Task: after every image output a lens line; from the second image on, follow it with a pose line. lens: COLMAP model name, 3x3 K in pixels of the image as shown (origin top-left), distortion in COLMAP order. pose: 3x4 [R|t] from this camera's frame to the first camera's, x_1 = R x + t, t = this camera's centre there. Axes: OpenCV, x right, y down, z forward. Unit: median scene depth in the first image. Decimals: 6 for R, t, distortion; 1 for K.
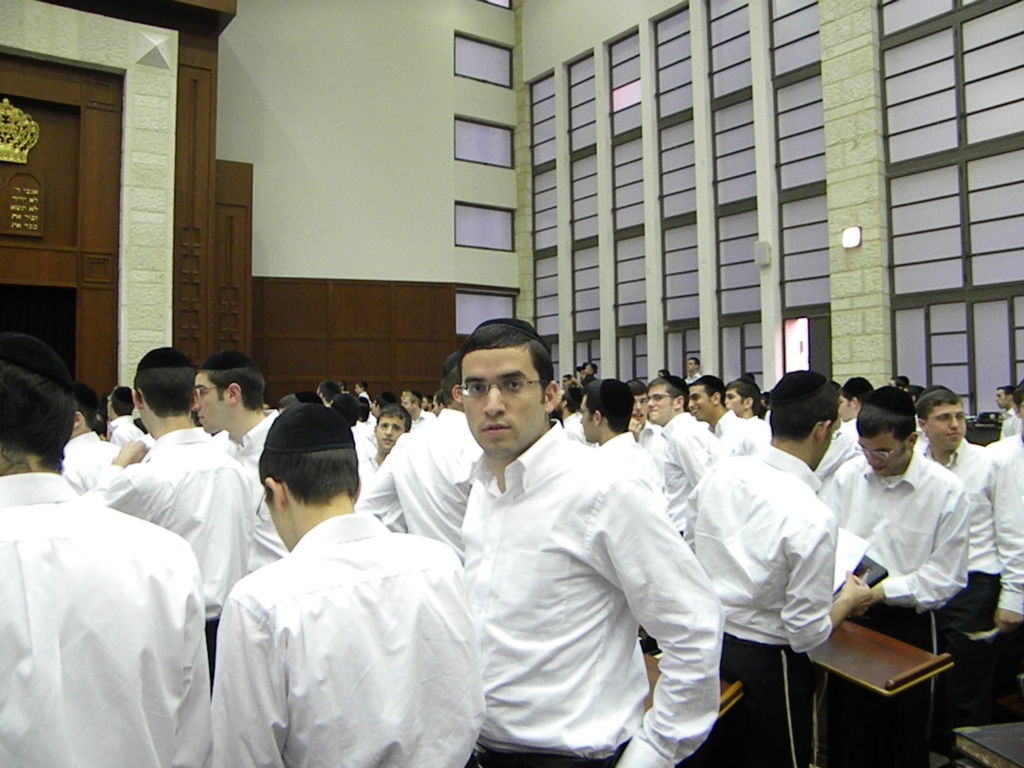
lens RADIAL K [[890.6, 0, 514.3], [0, 890.6, 385.0], [0, 0, 1]] dist [-0.177726, 0.163355]
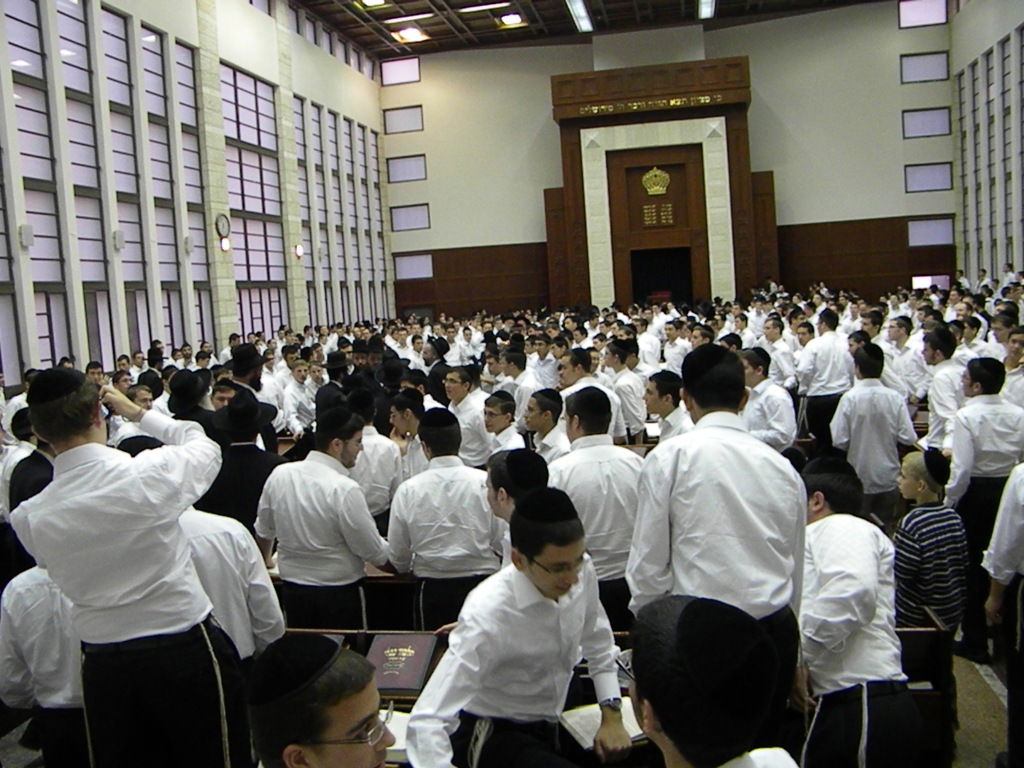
lens RADIAL K [[890.6, 0, 515.4], [0, 890.6, 388.0], [0, 0, 1]] dist [-0.177726, 0.163355]
pose [[0.675550, 0.035157, -0.736476, 0.738718], [0.072904, 0.990783, 0.114169, -0.038706], [0.733701, -0.130819, 0.666760, -0.755416]]
